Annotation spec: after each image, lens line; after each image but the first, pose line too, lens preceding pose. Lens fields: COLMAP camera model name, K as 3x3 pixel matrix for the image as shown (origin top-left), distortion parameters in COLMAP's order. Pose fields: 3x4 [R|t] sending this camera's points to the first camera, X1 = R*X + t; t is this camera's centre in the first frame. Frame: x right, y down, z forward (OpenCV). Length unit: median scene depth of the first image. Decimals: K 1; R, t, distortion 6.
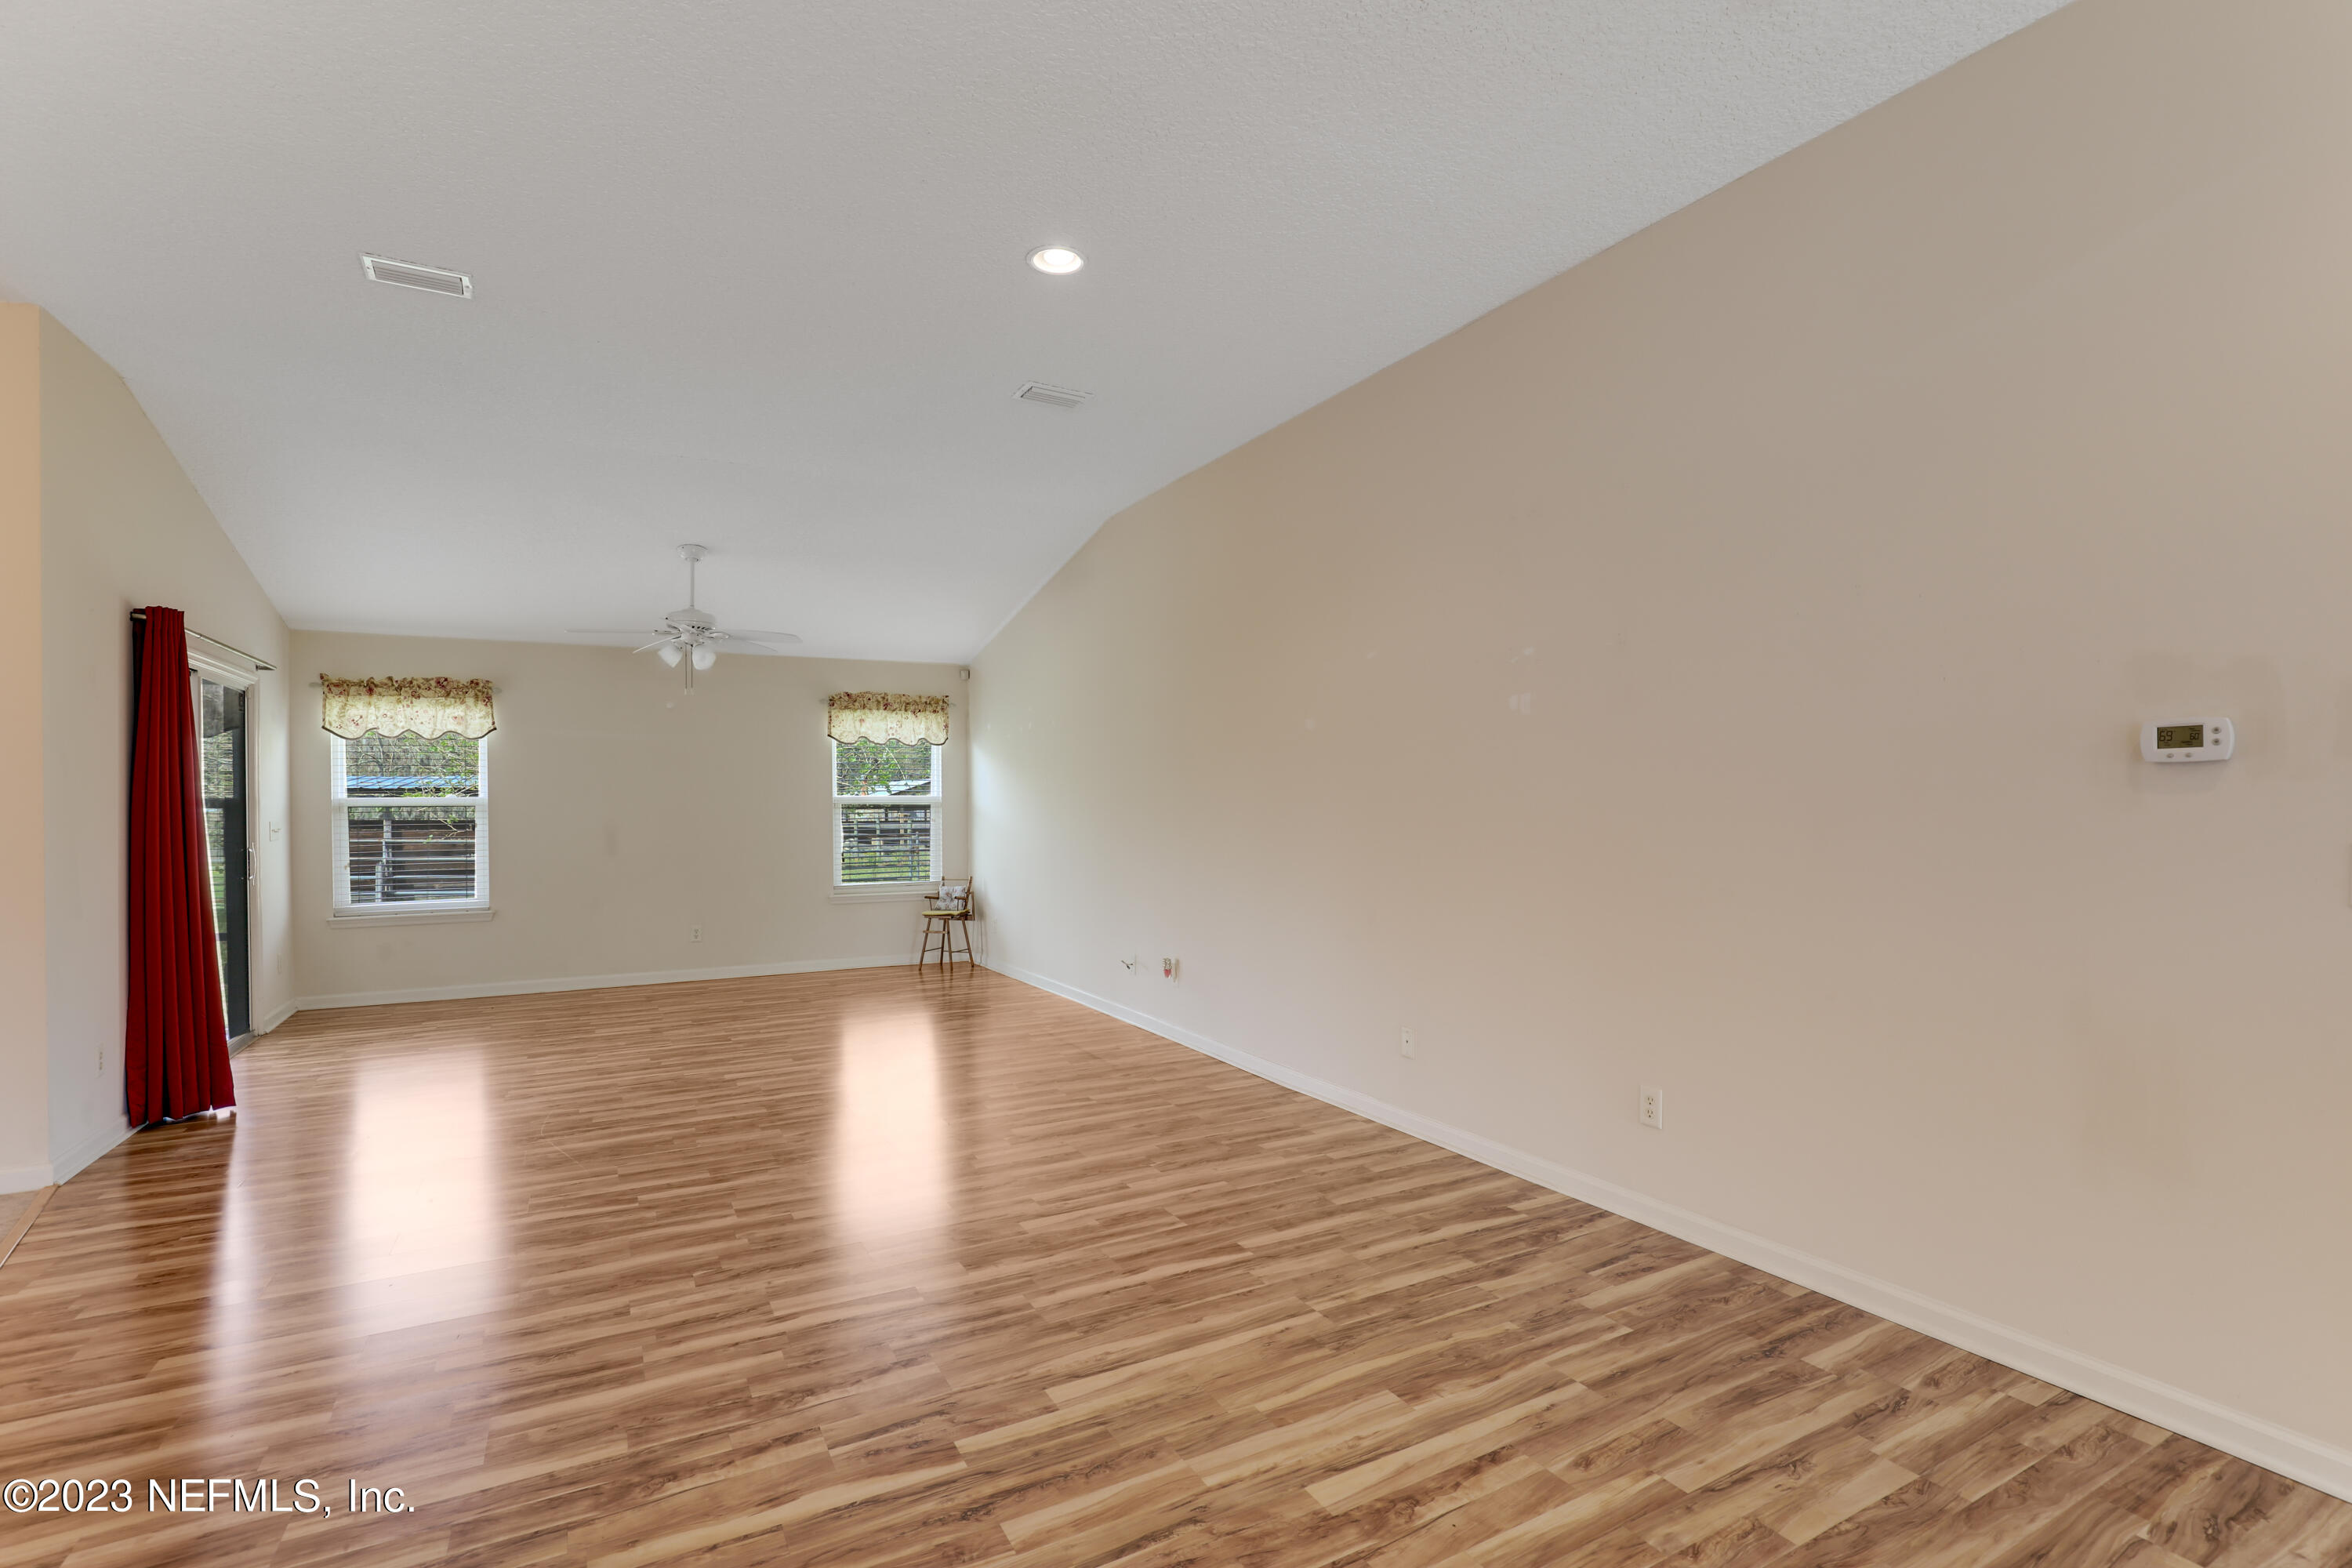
lens RADIAL K [[1089.7, 0, 1195.9], [0, 1089.7, 808.5], [0, 0, 1]] dist [-0.035484, 0.006894]
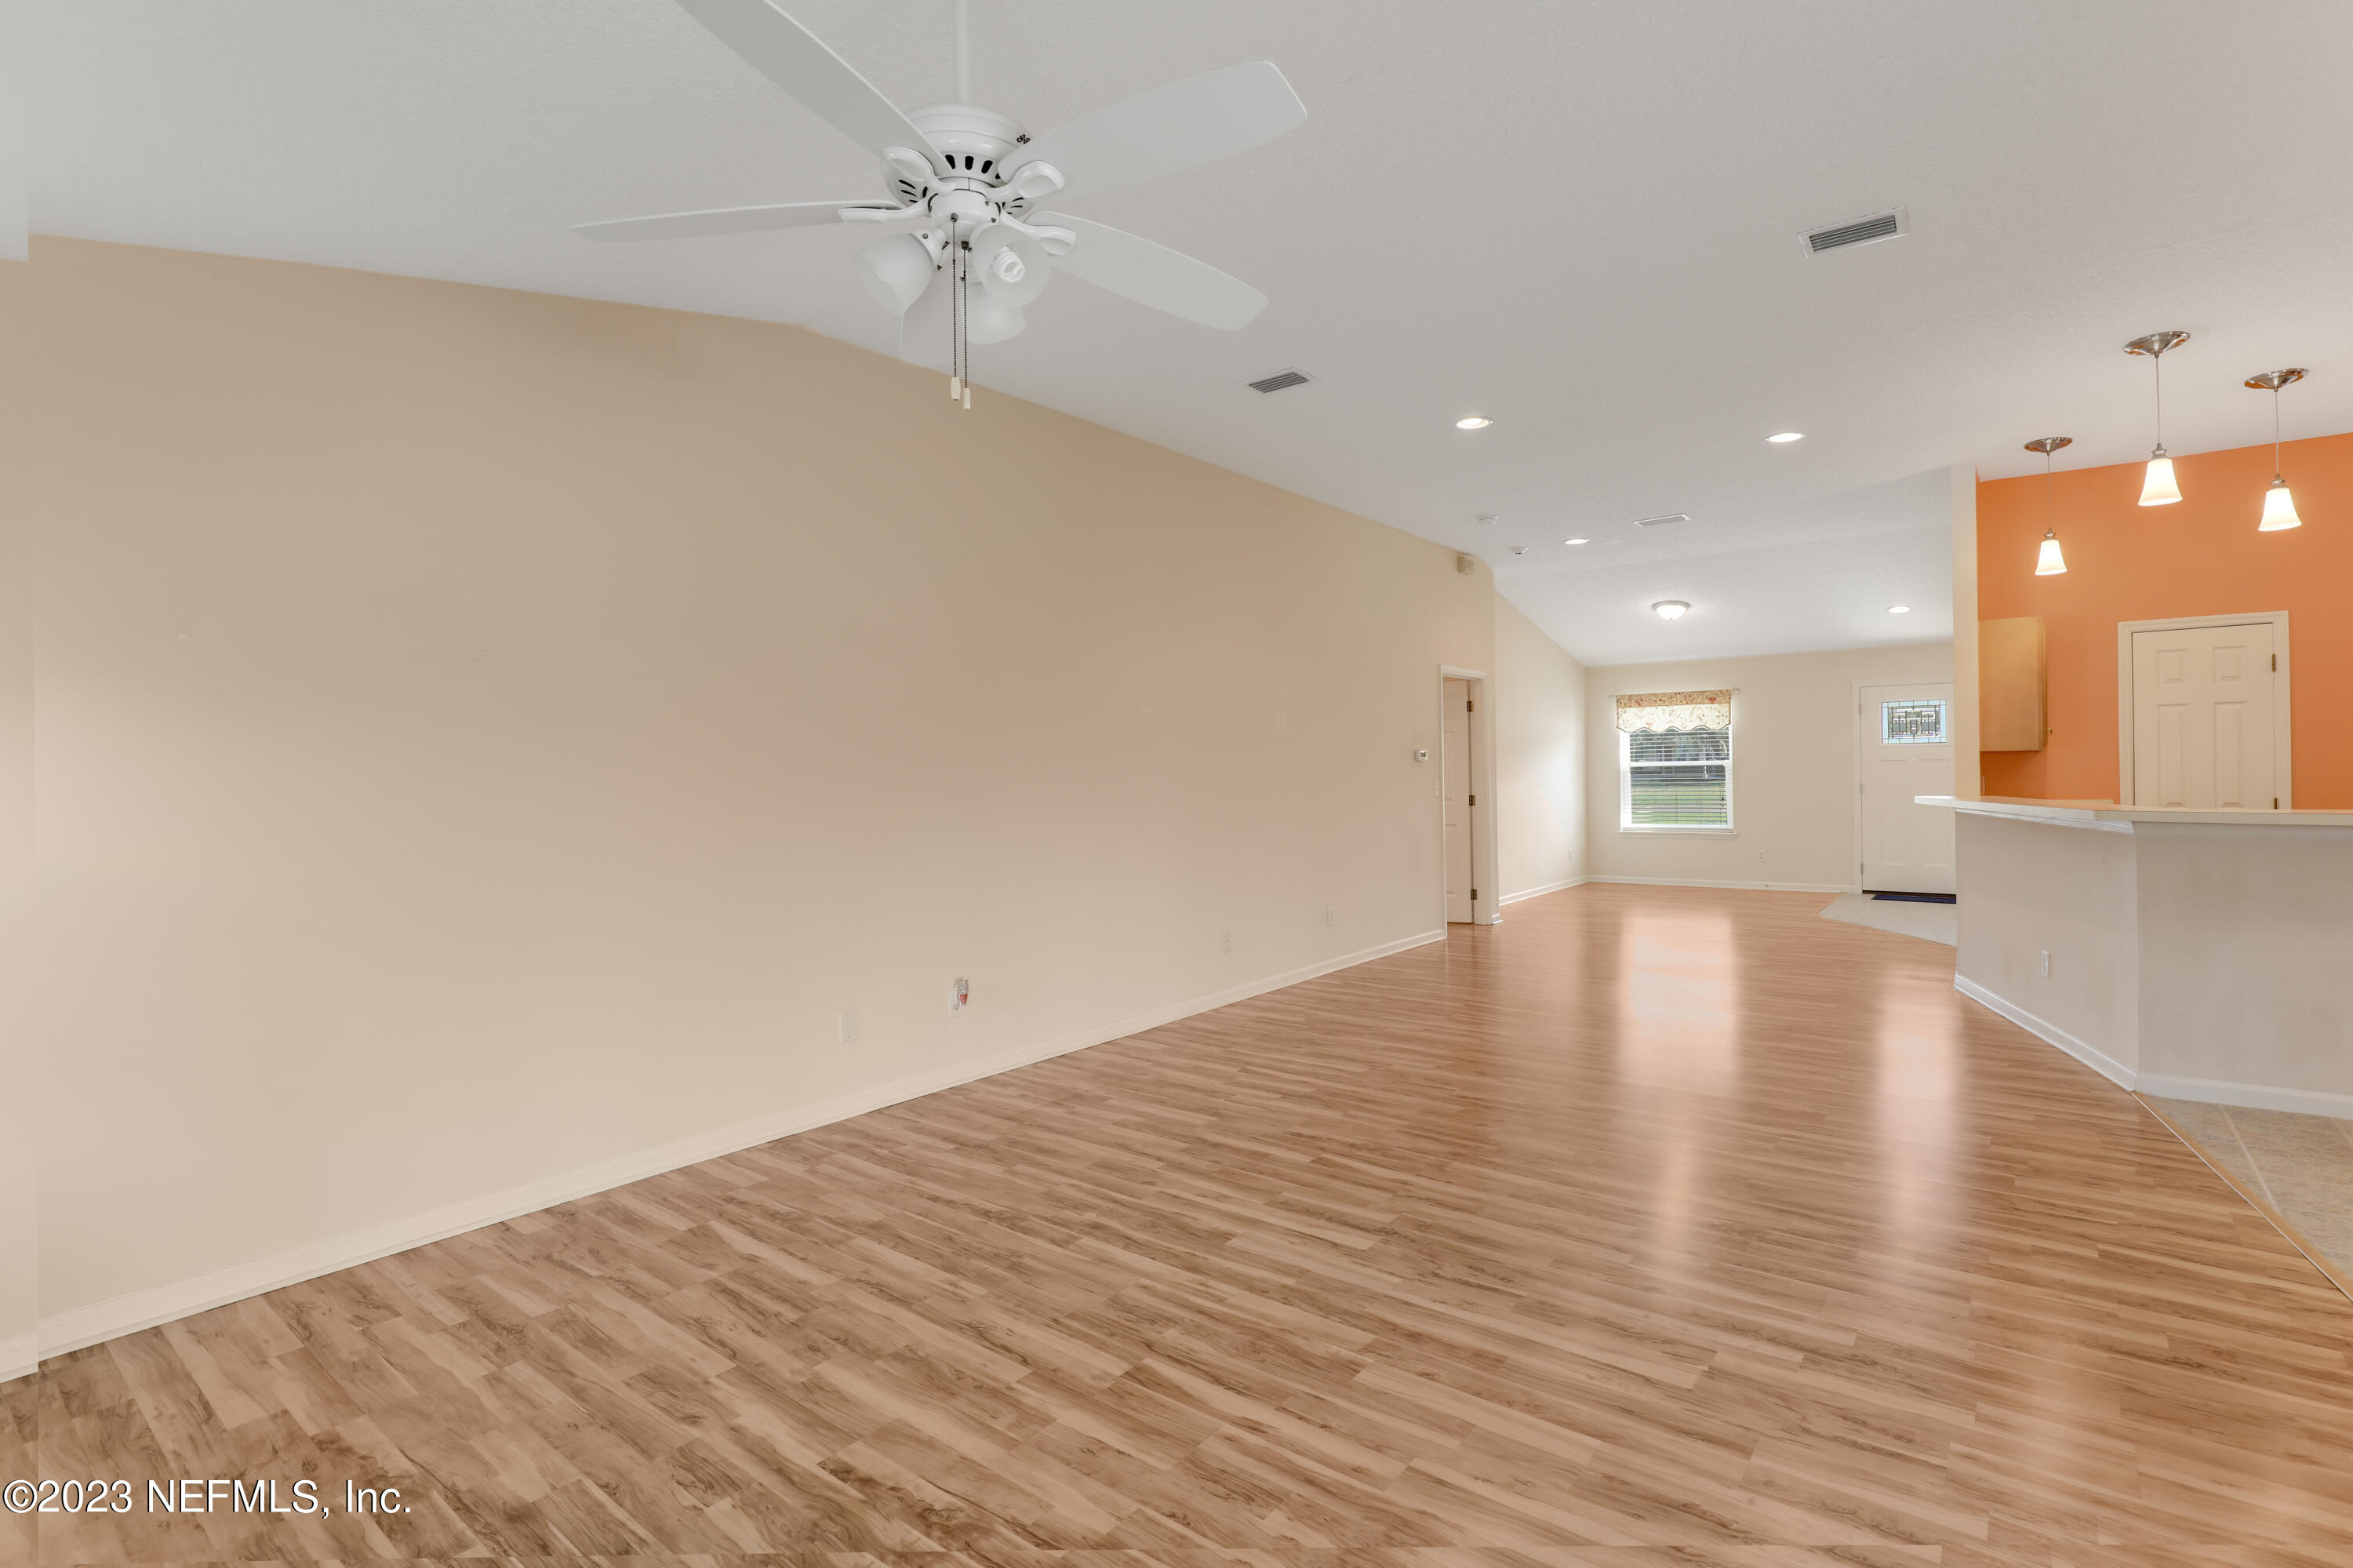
lens RADIAL K [[1094.2, 0, 1238.3], [0, 1094.2, 774.4], [0, 0, 1]] dist [-0.019771, 0.000087]
pose [[-0.406090, 0.008999, 0.913789, -1.075597], [0.023971, 0.999712, 0.000808, -0.007656], [-0.913519, 0.022233, -0.406189, 1.478956]]
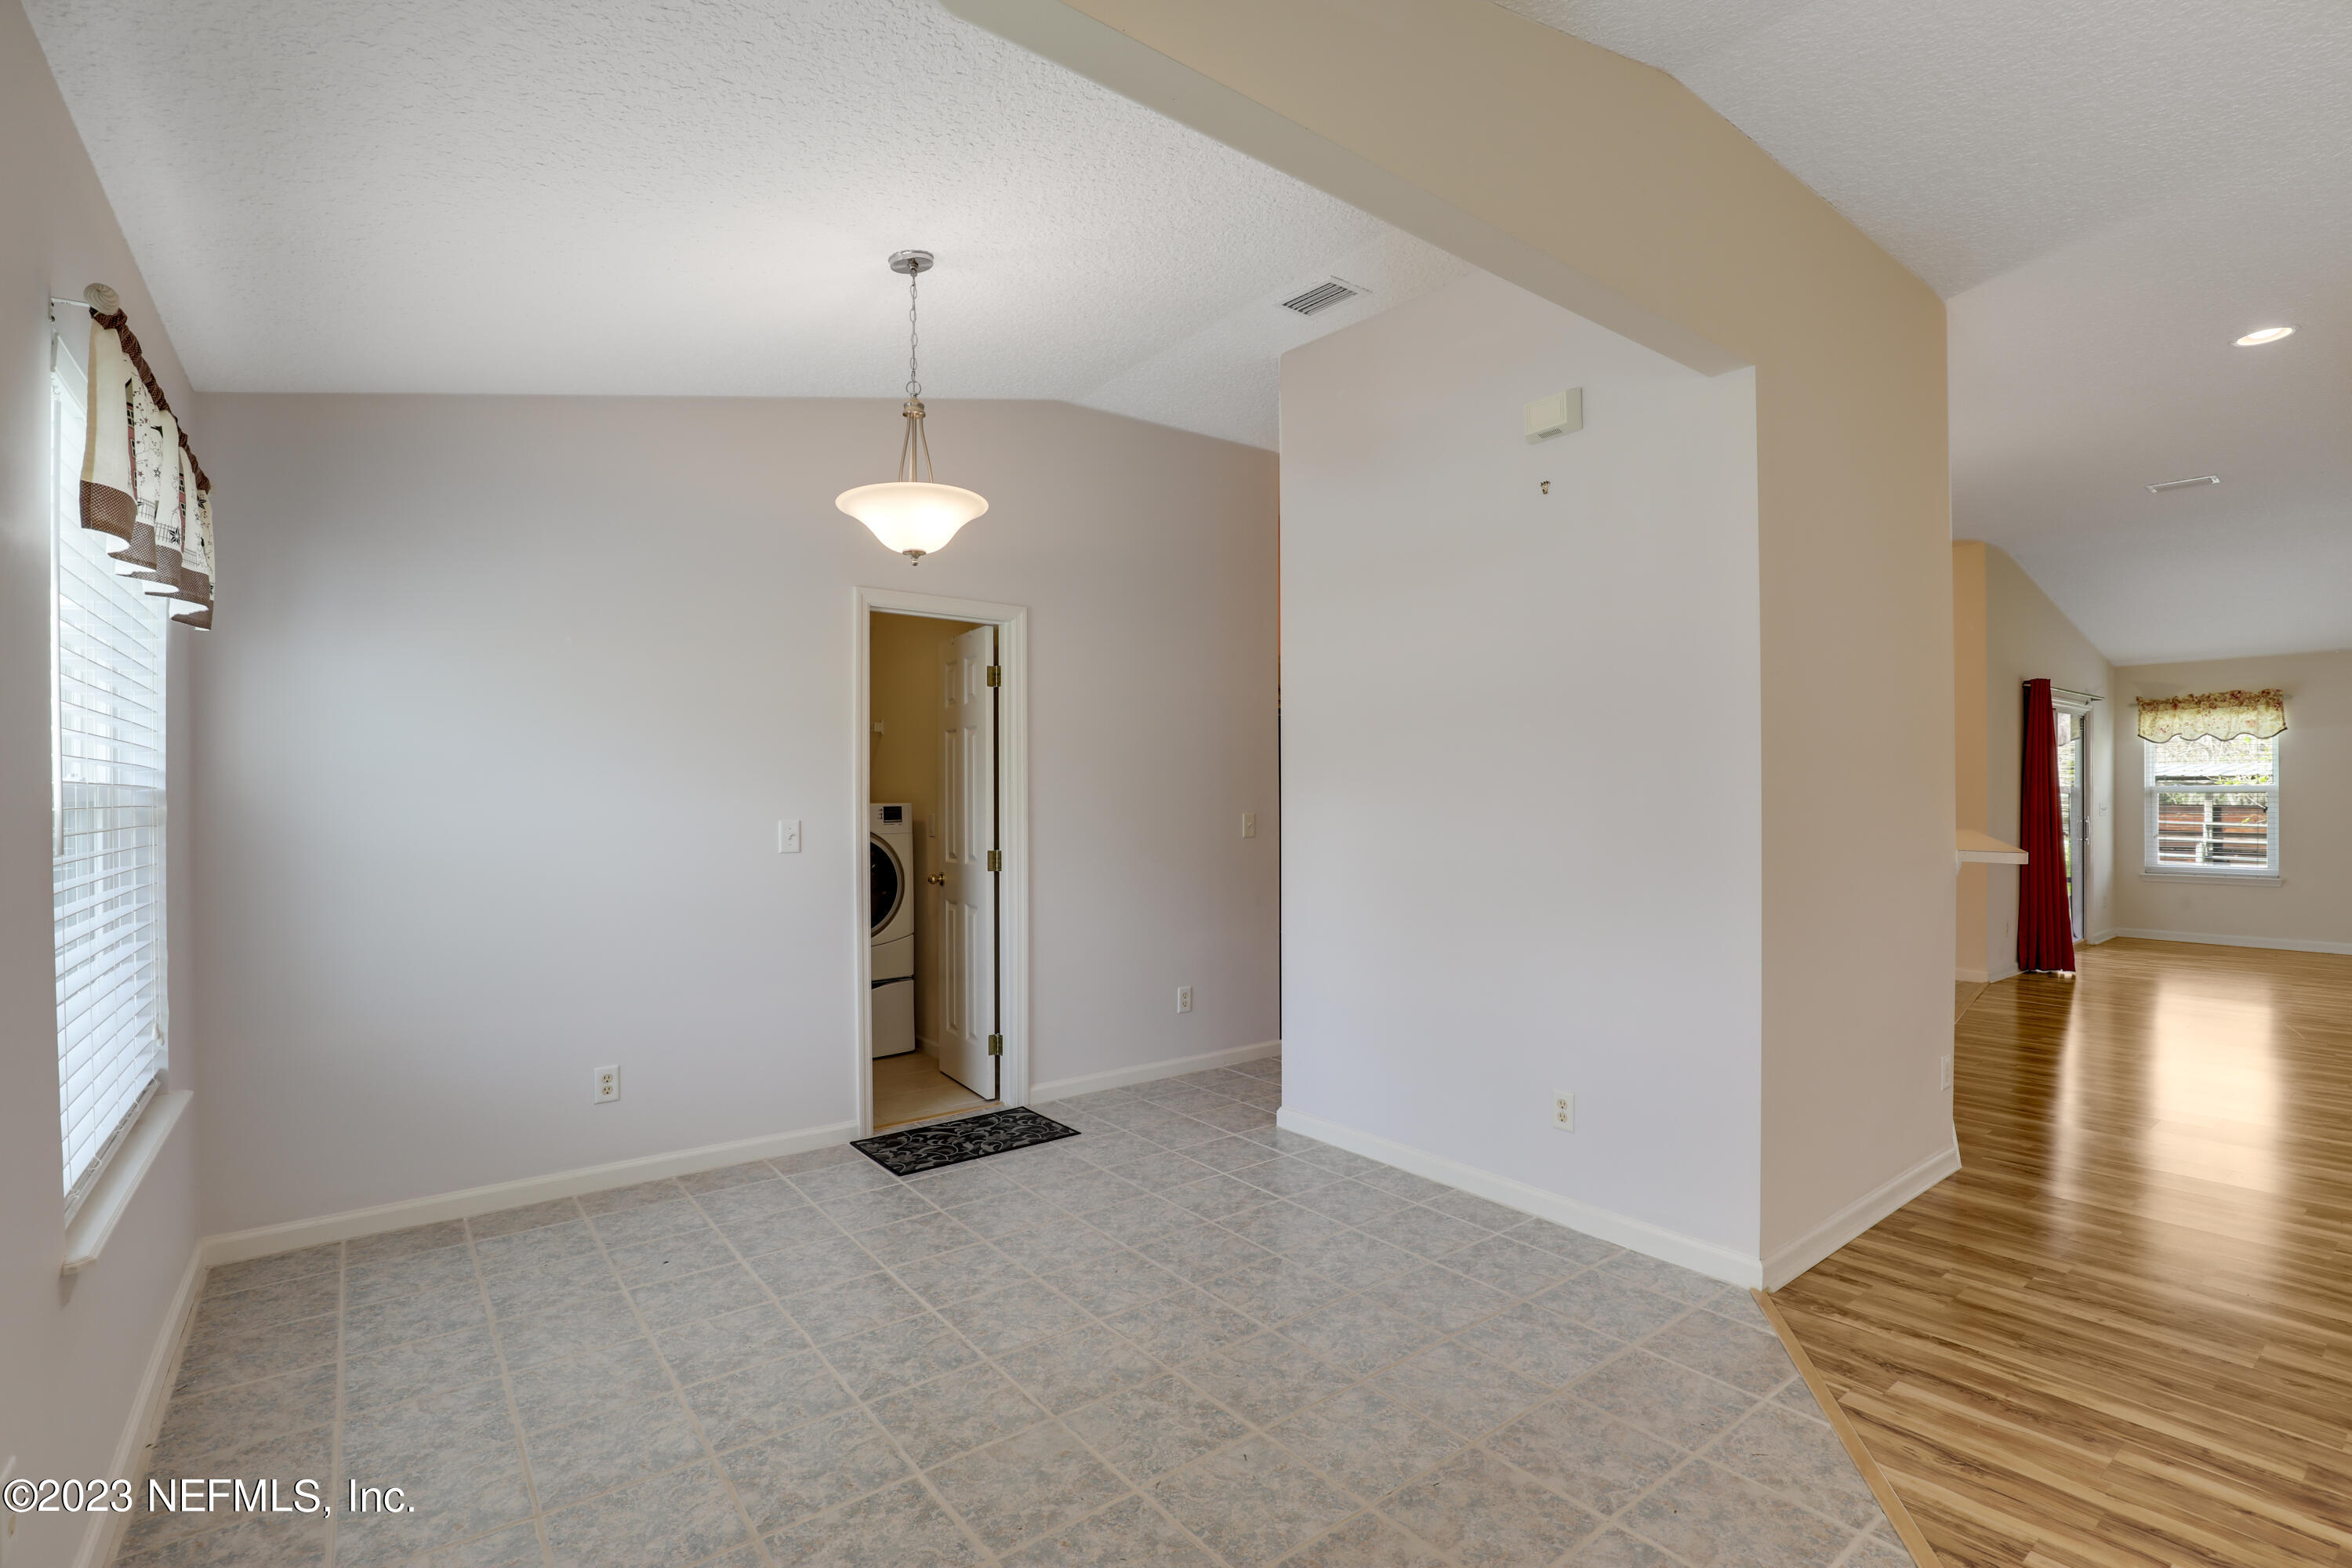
lens RADIAL K [[1081.5, 0, 1193.6], [0, 1081.5, 797.0], [0, 0, 1]] dist [-0.036453, 0.007463]
pose [[0.144040, 0.007744, -0.989542, 0.544707], [-0.004669, 0.999964, 0.007146, 0.000035], [0.989561, 0.003591, 0.144071, -0.619974]]
